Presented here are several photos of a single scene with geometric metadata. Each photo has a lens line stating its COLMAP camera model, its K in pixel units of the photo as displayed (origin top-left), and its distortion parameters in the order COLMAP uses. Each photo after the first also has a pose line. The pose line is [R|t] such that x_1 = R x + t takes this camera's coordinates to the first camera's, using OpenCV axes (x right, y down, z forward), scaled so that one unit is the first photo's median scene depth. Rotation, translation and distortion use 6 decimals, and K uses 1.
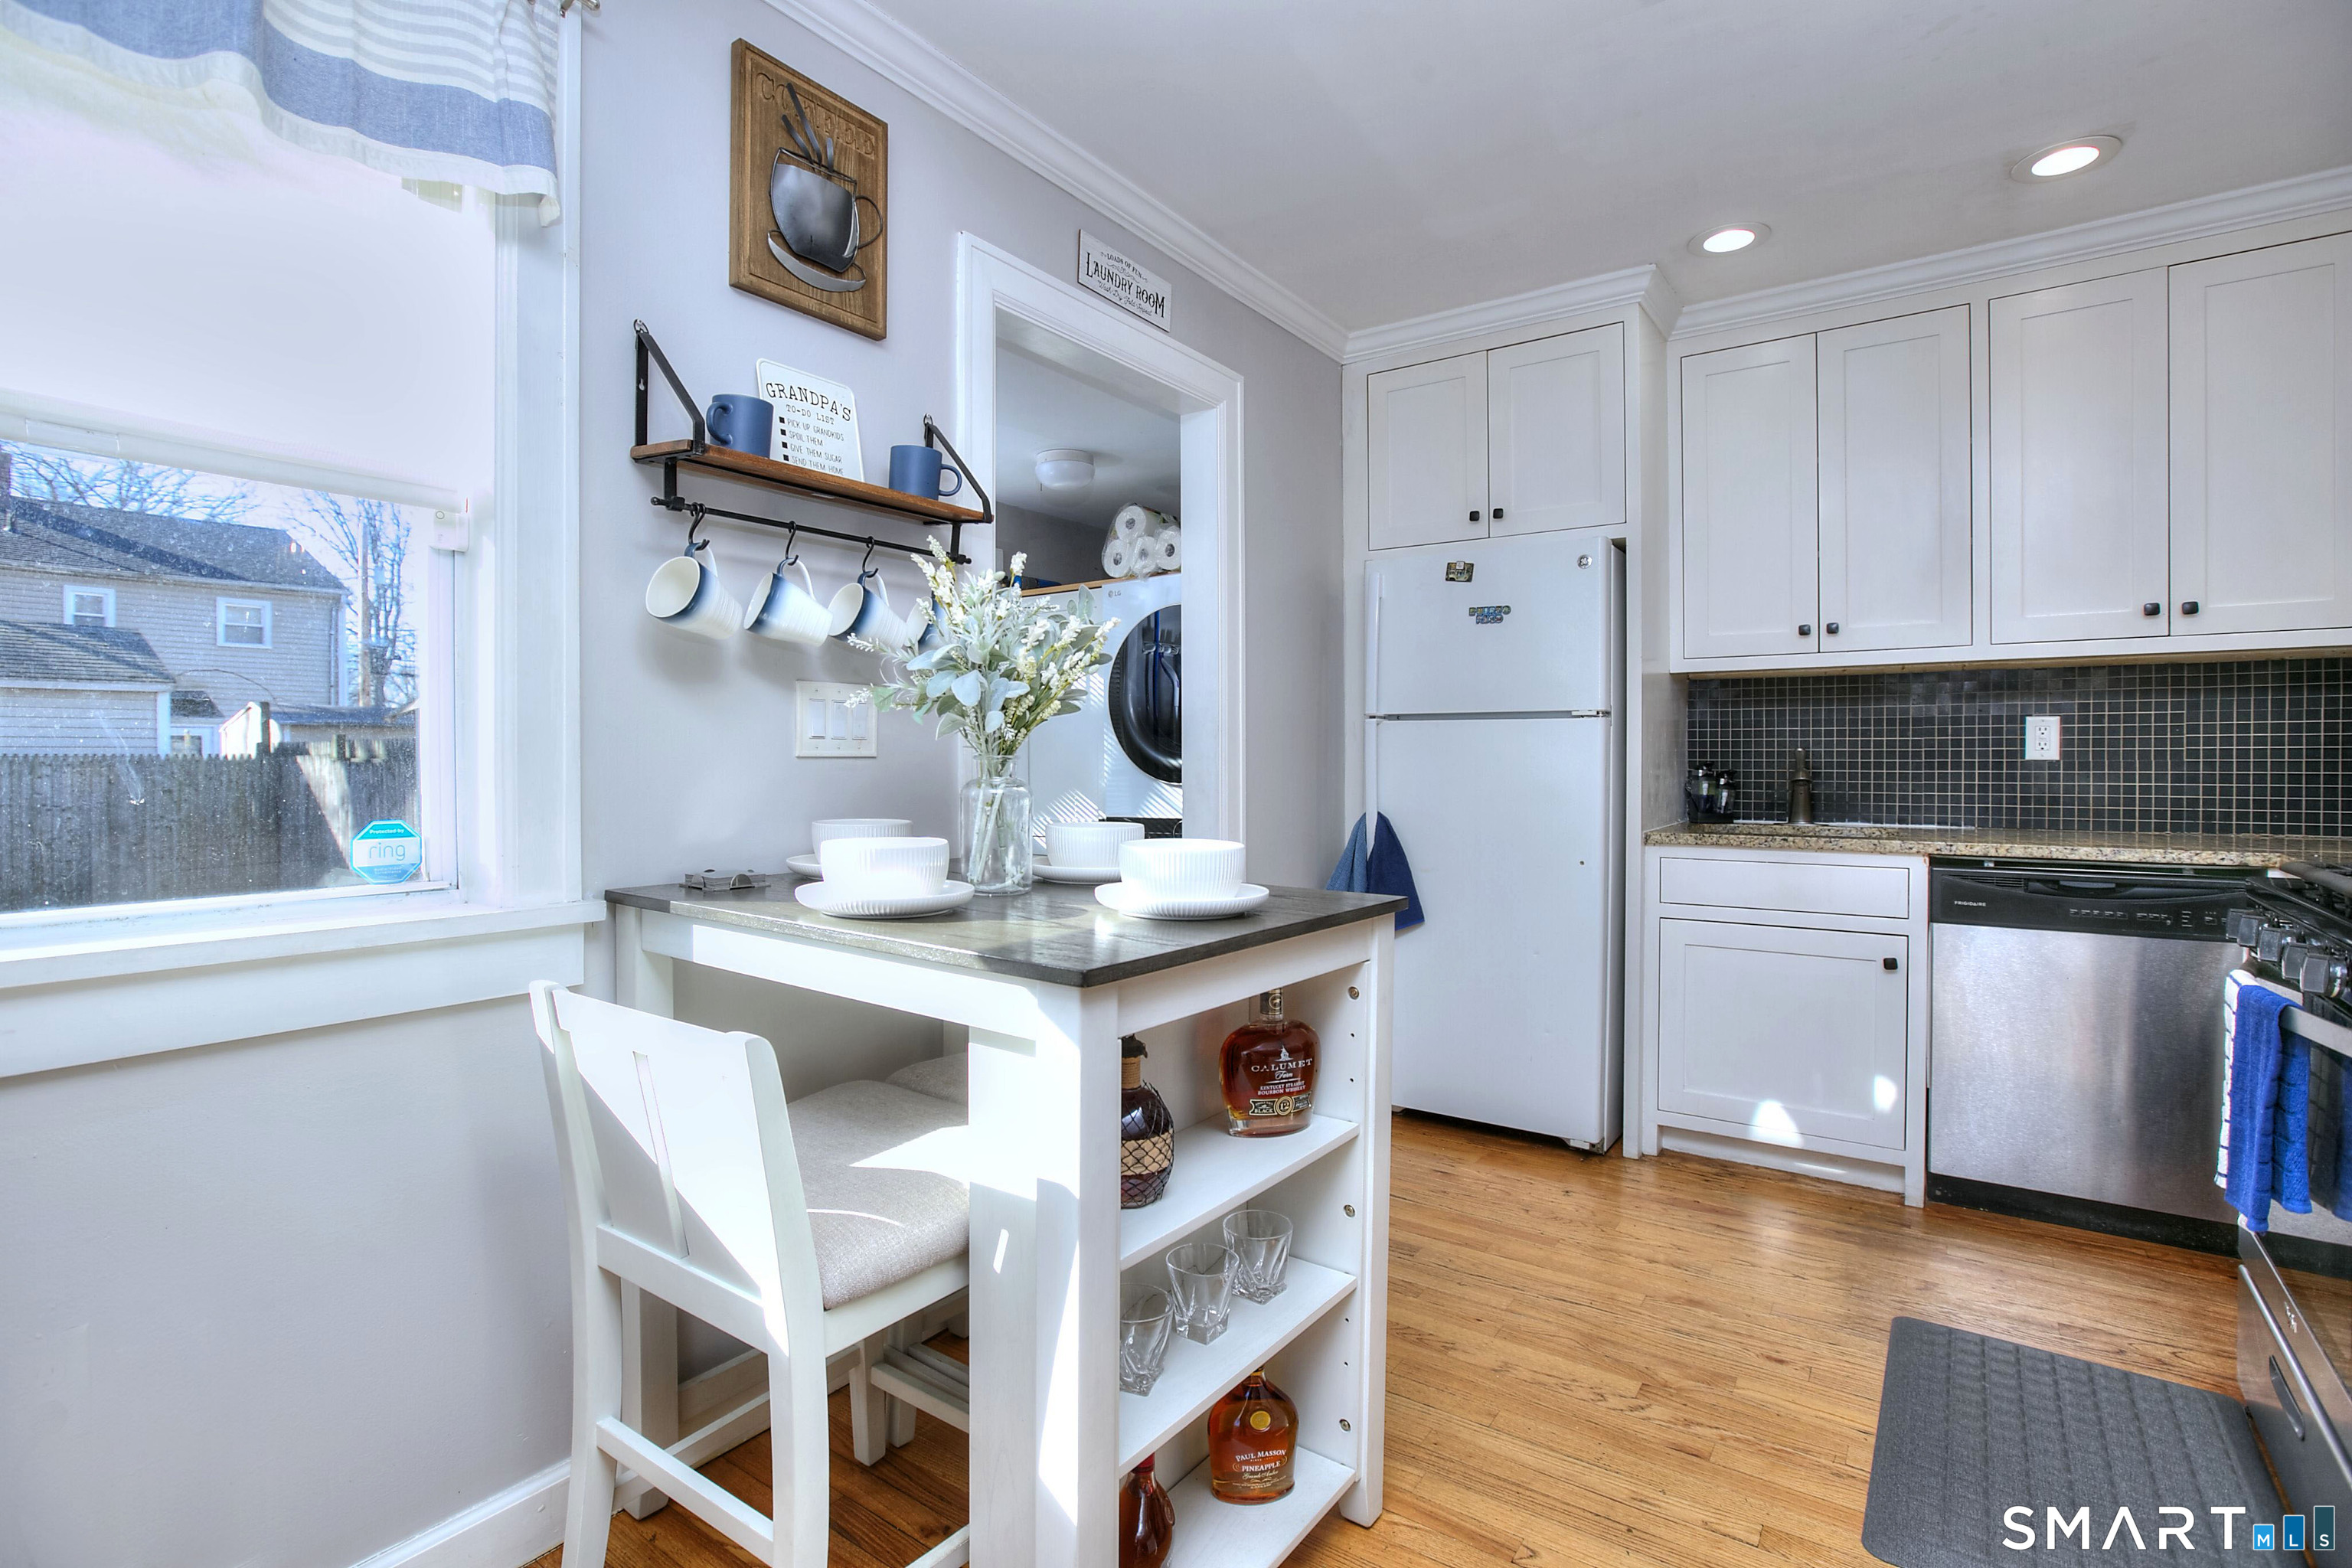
lens RADIAL K [[1110.0, 0, 1169.3], [0, 1110.0, 770.3], [0, 0, 1]] dist [-0.045282, 0.015882]
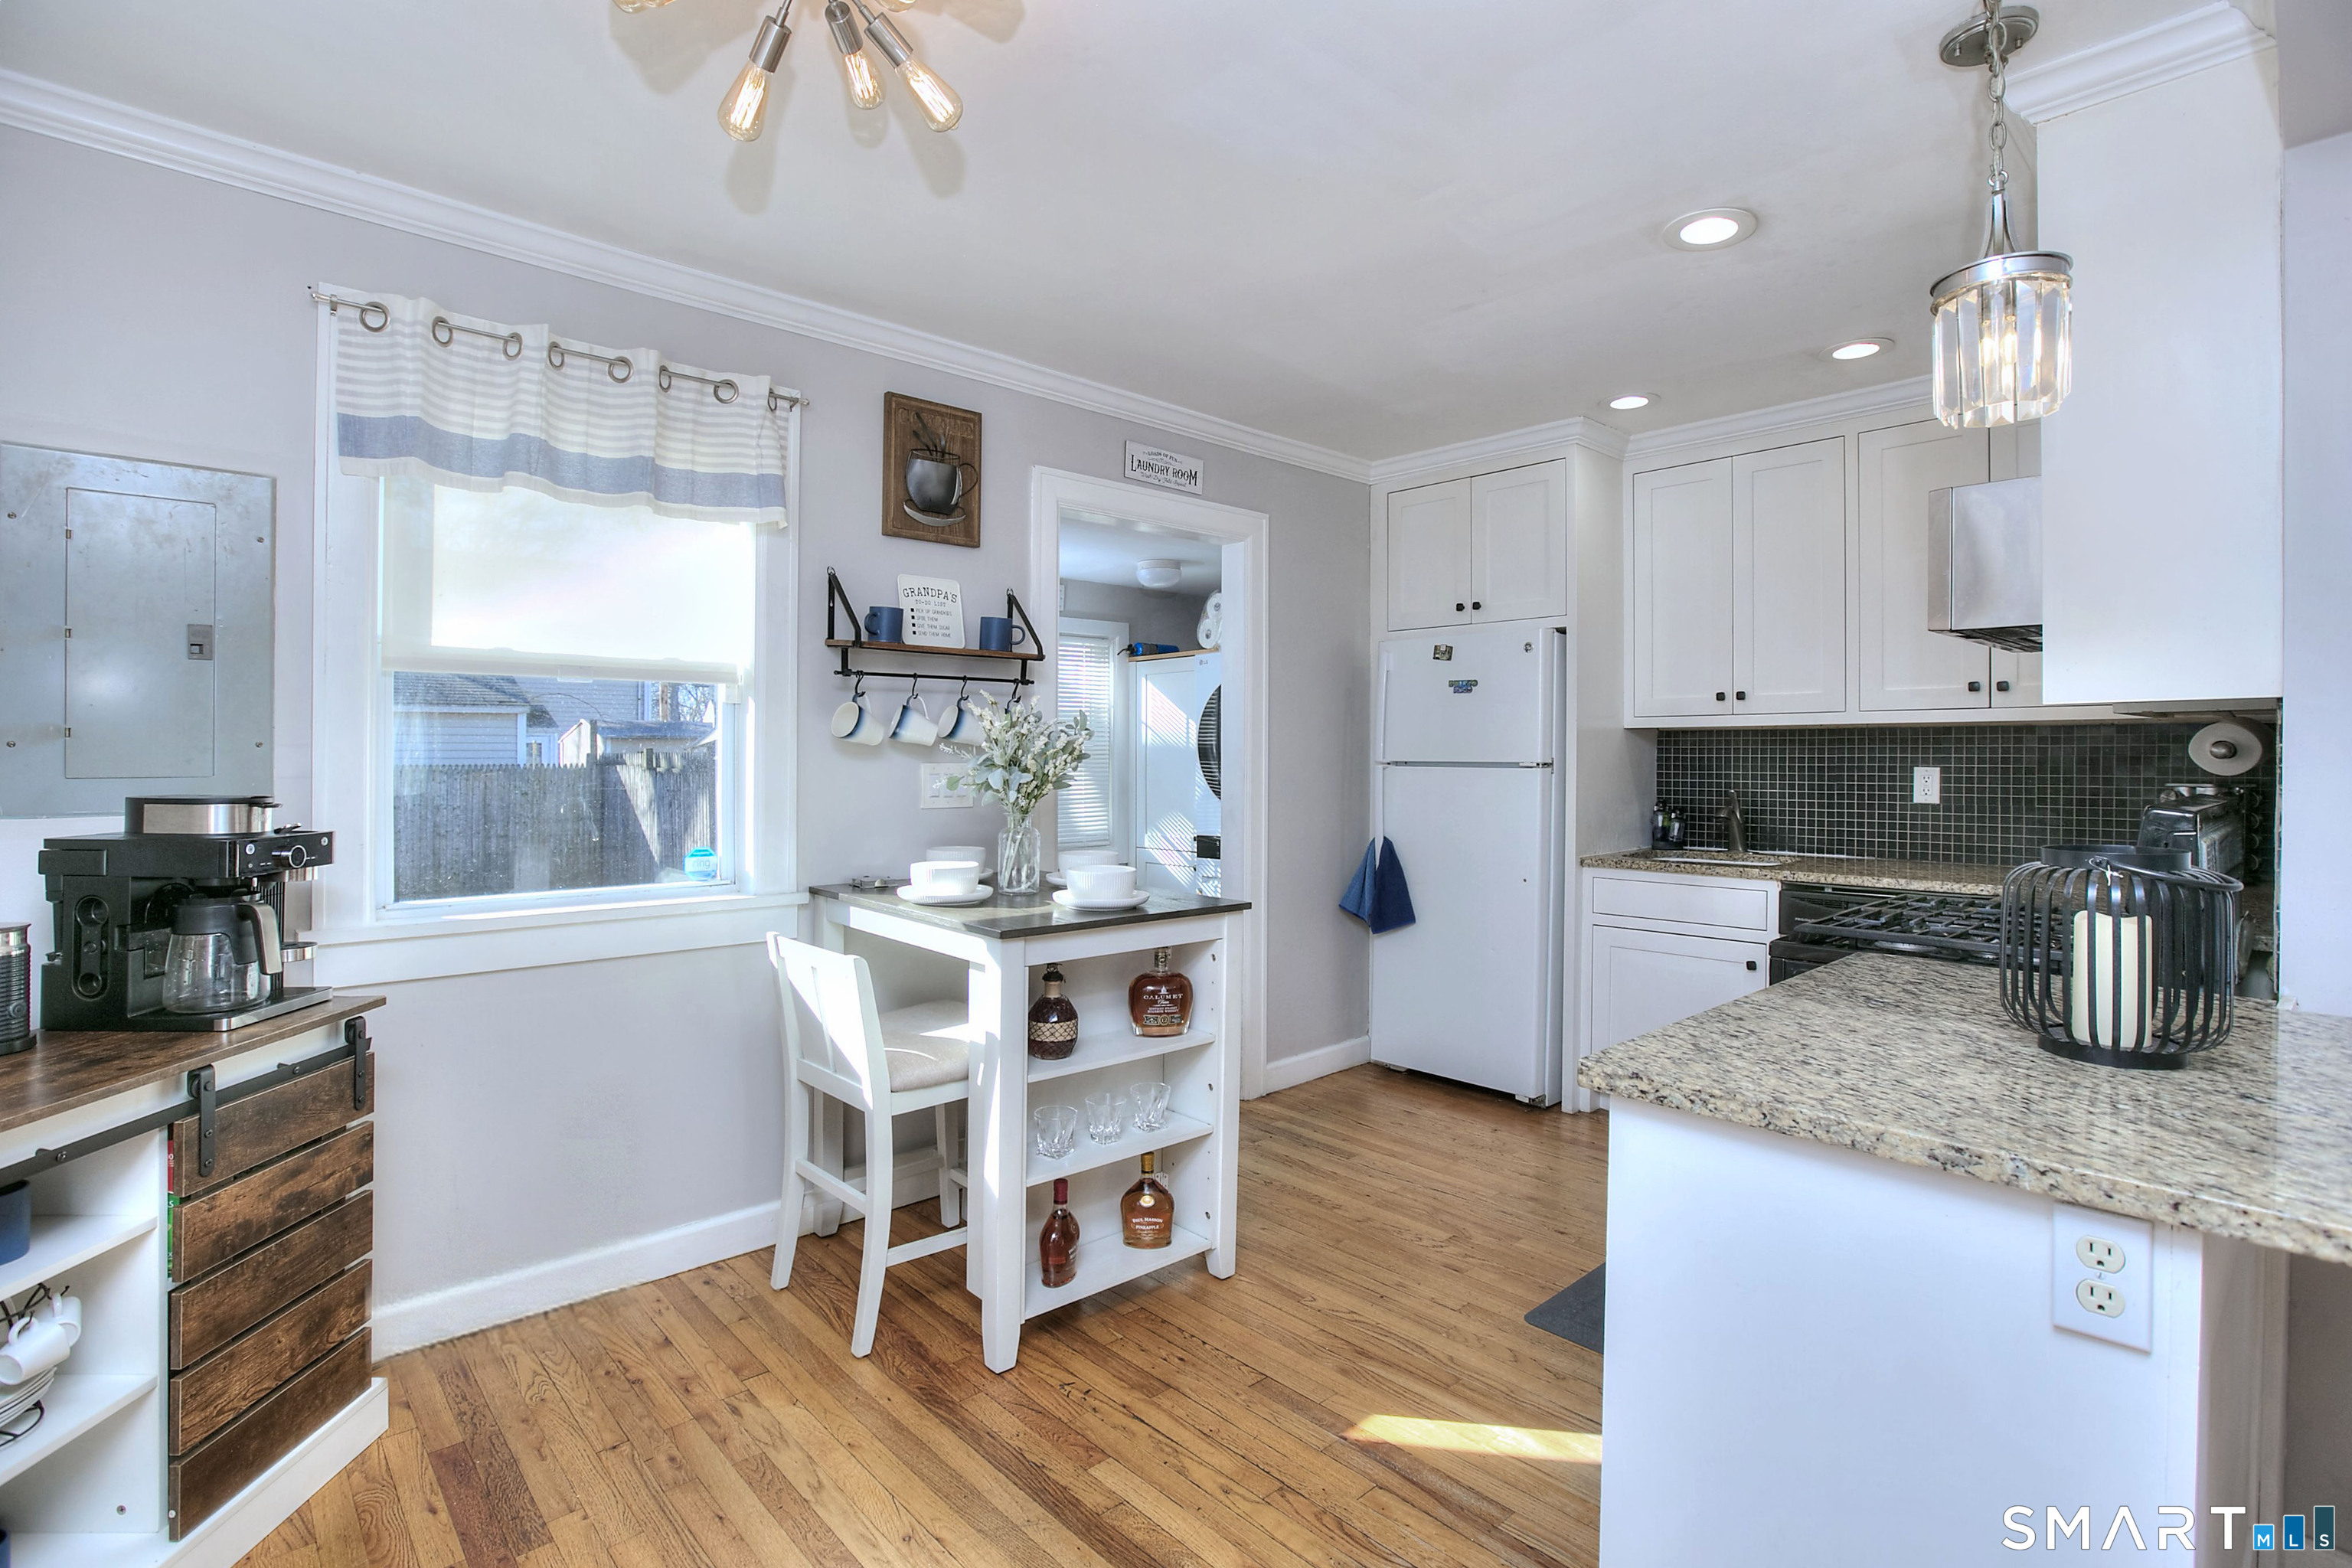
lens RADIAL K [[1107.8, 0, 1193.8], [0, 1107.8, 745.3], [0, 0, 1]] dist [-0.041128, 0.012276]
pose [[0.983211, 0.001692, -0.182466, 0.309409], [-0.005367, 0.999793, -0.019650, -0.063519], [0.182395, 0.020300, 0.983016, -0.473737]]
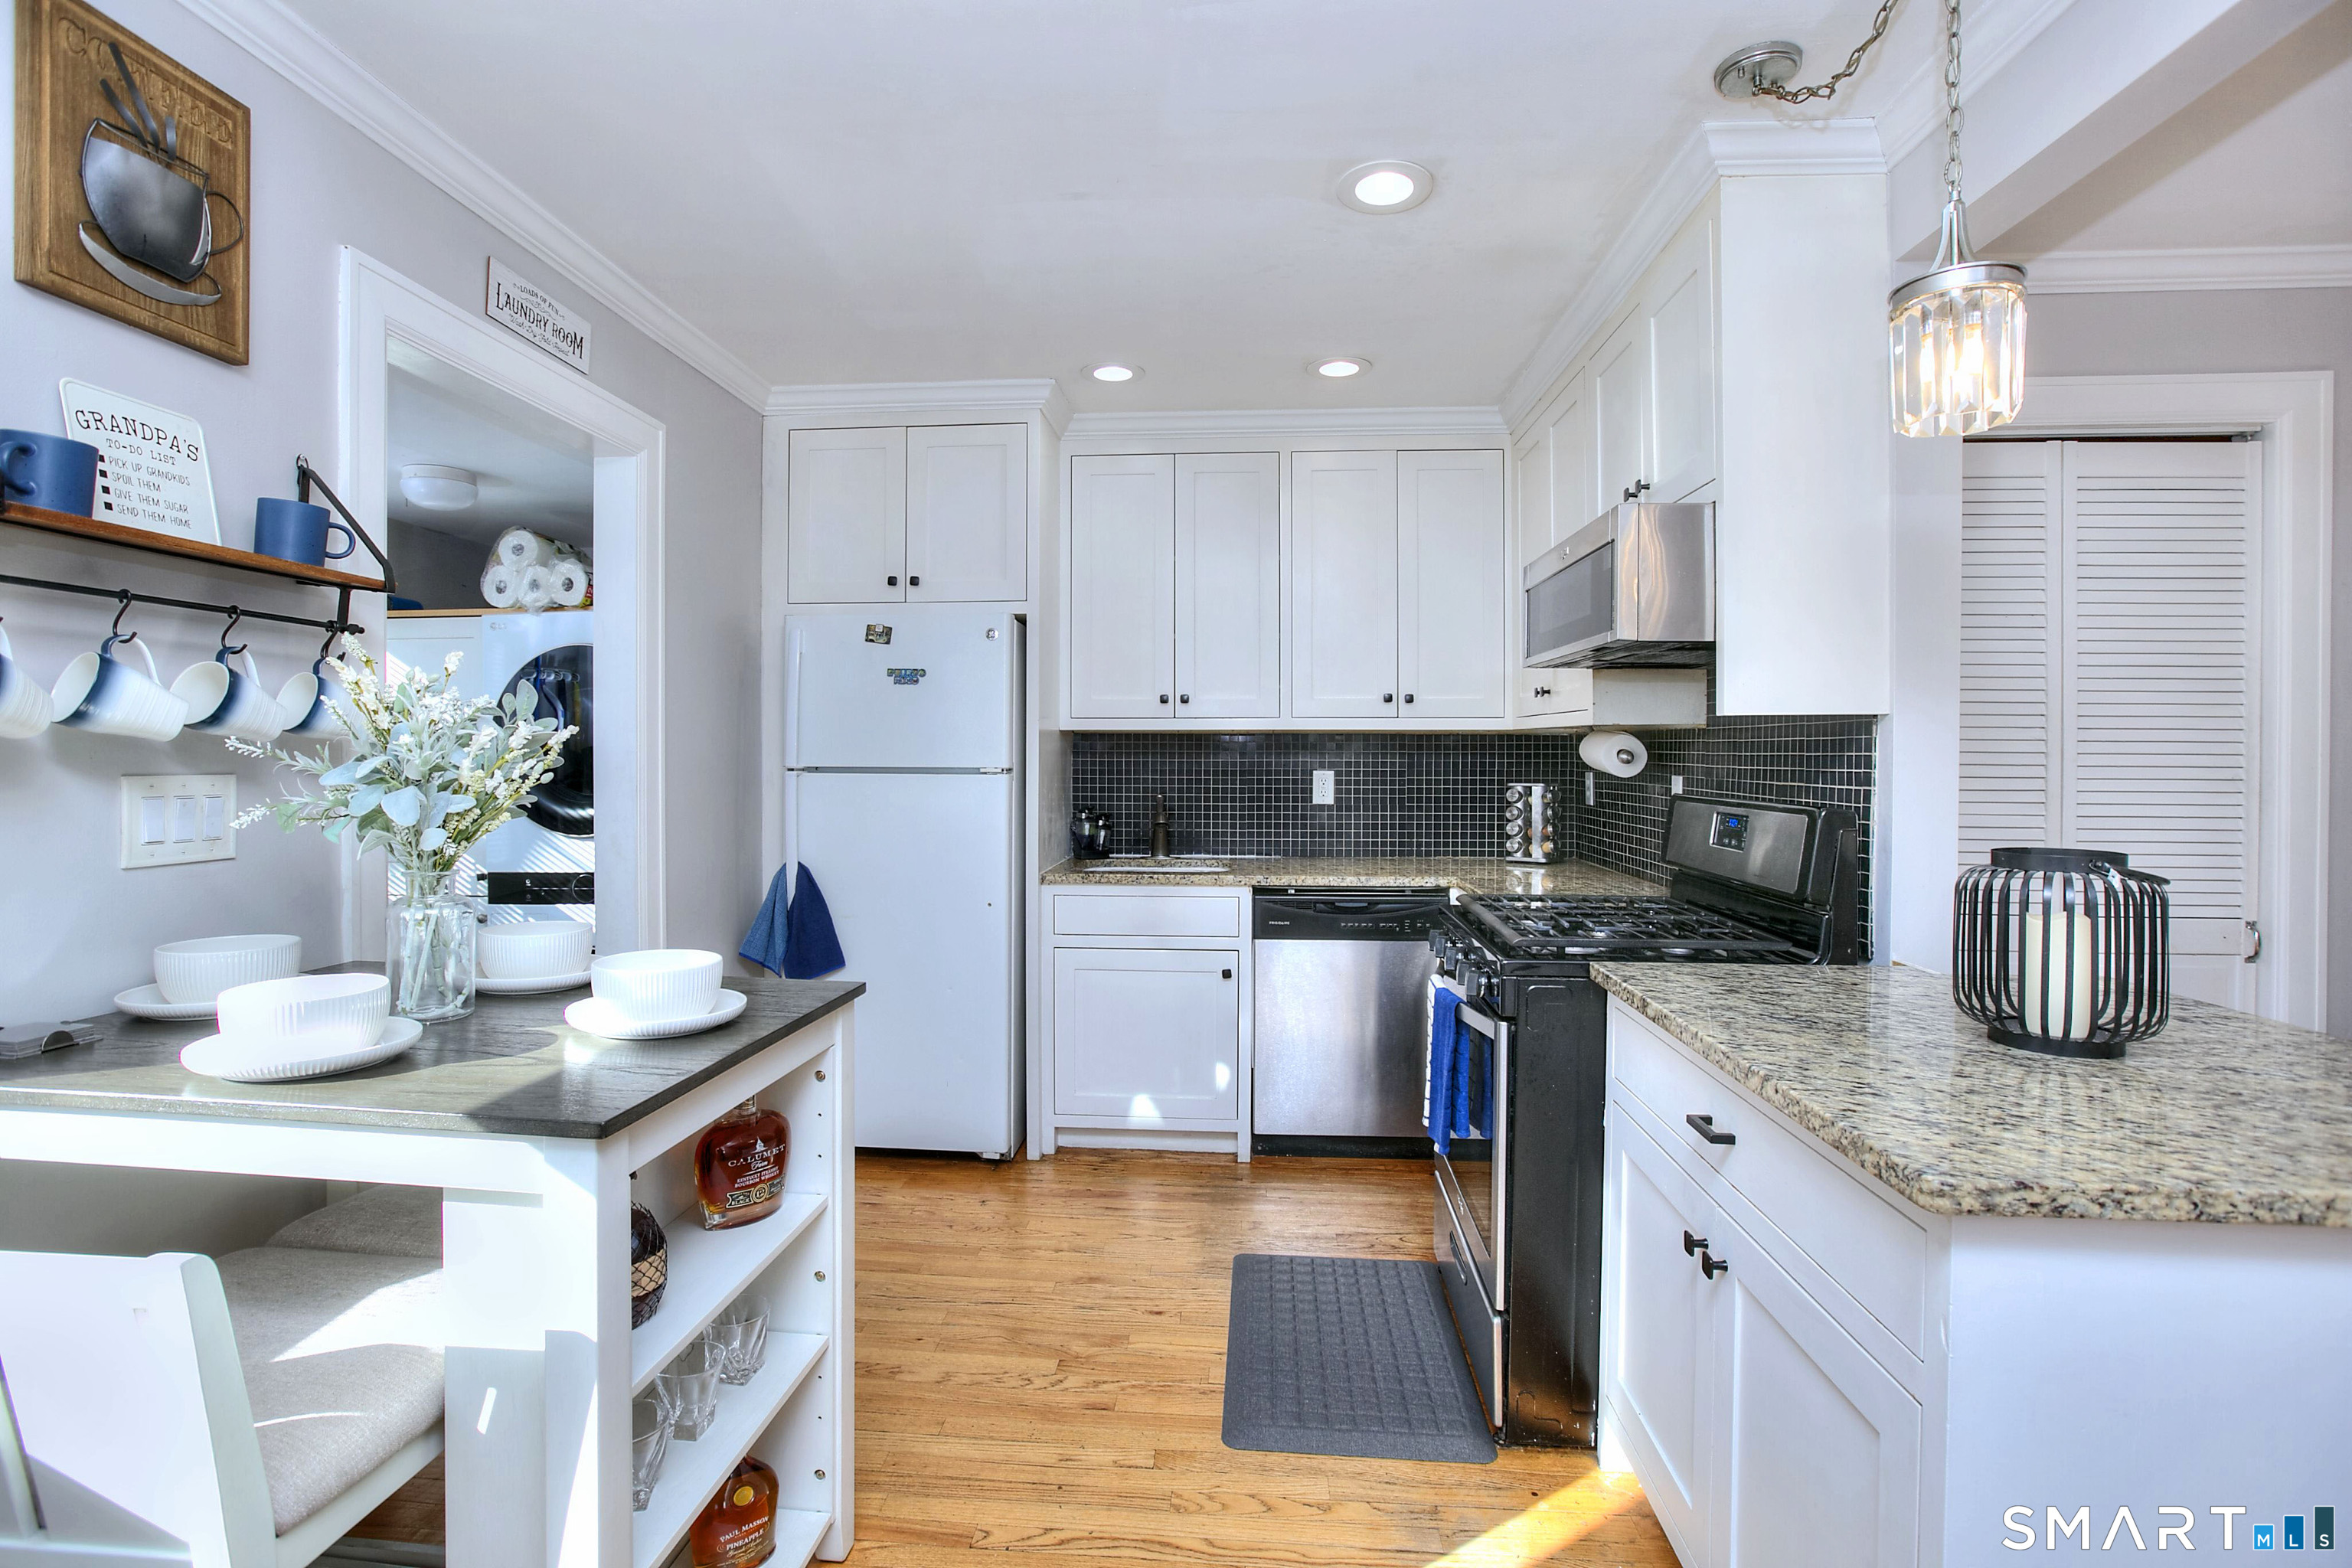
lens RADIAL K [[1107.8, 0, 1168.5], [0, 1107.8, 770.6], [0, 0, 1]] dist [-0.041128, 0.012276]
pose [[0.855539, -0.000437, 0.517738, -0.070889], [0.000519, 1.000000, -0.000015, -0.069545], [-0.517738, 0.000282, 0.855539, -0.072624]]
